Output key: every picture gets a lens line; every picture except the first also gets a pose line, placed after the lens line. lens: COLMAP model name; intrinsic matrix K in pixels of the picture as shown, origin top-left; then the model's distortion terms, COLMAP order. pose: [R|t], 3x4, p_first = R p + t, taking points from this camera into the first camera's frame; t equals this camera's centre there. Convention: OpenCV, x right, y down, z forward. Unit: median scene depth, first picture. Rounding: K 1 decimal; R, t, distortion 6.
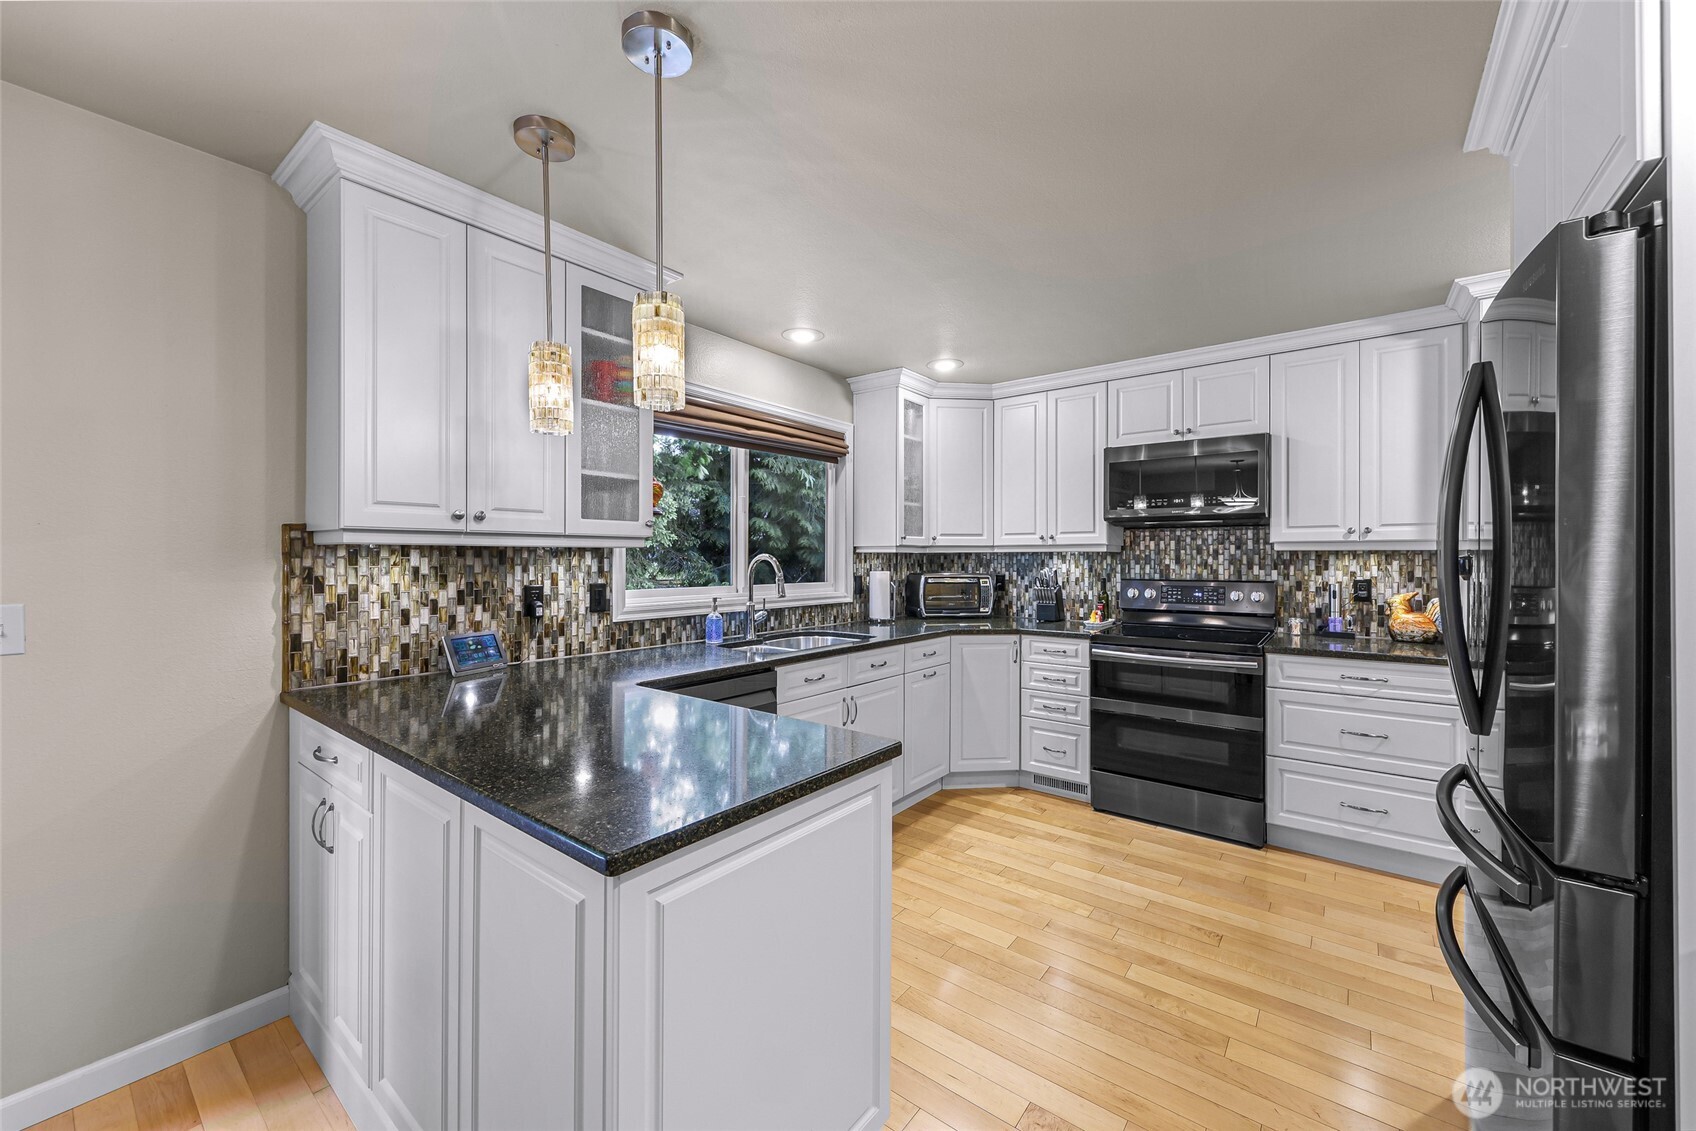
lens RADIAL K [[657.1, 0, 847.0], [0, 657.1, 557.7], [0, 0, 1]] dist [0.001298, -0.000077]
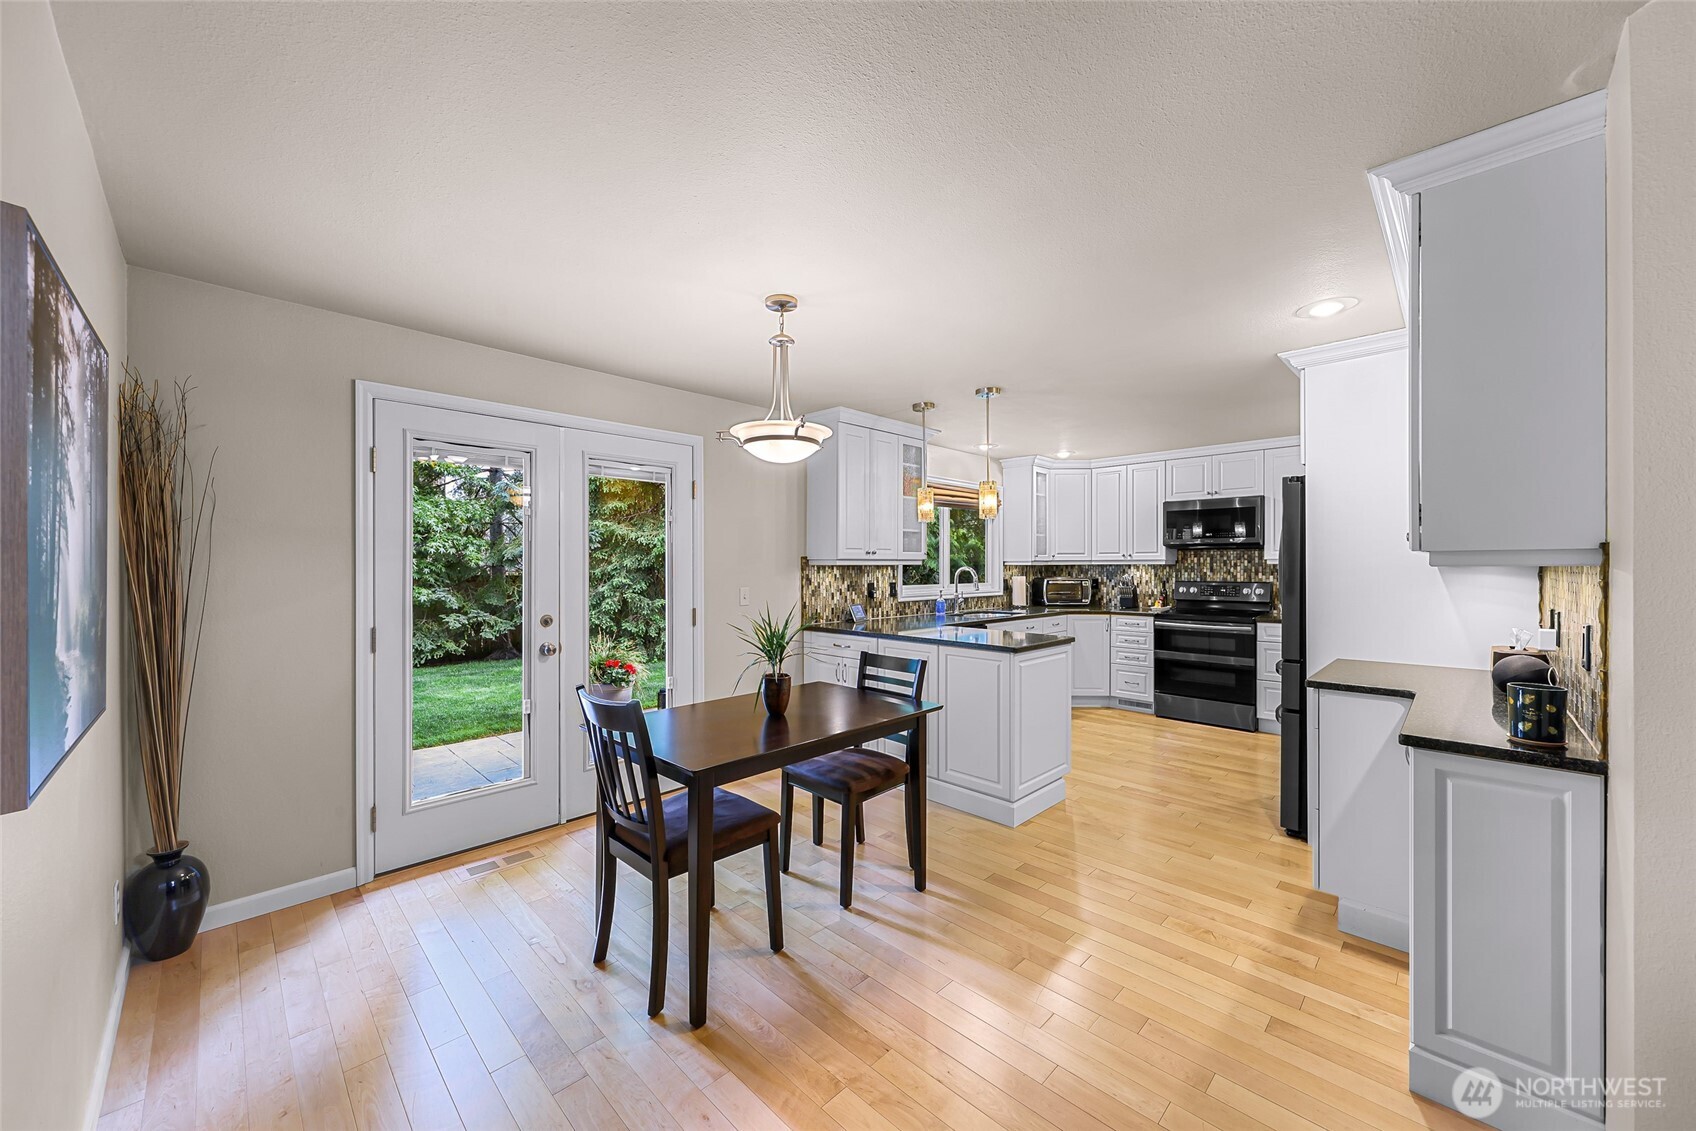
lens RADIAL K [[630.3, 0, 837.9], [0, 630.3, 566.9], [0, 0, 1]] dist [0.001949, -0.000036]
pose [[0.991648, -0.001907, -0.128957, -0.241112], [0.002384, 0.999991, 0.003548, -0.012240], [0.128949, -0.003826, 0.991644, -0.757295]]
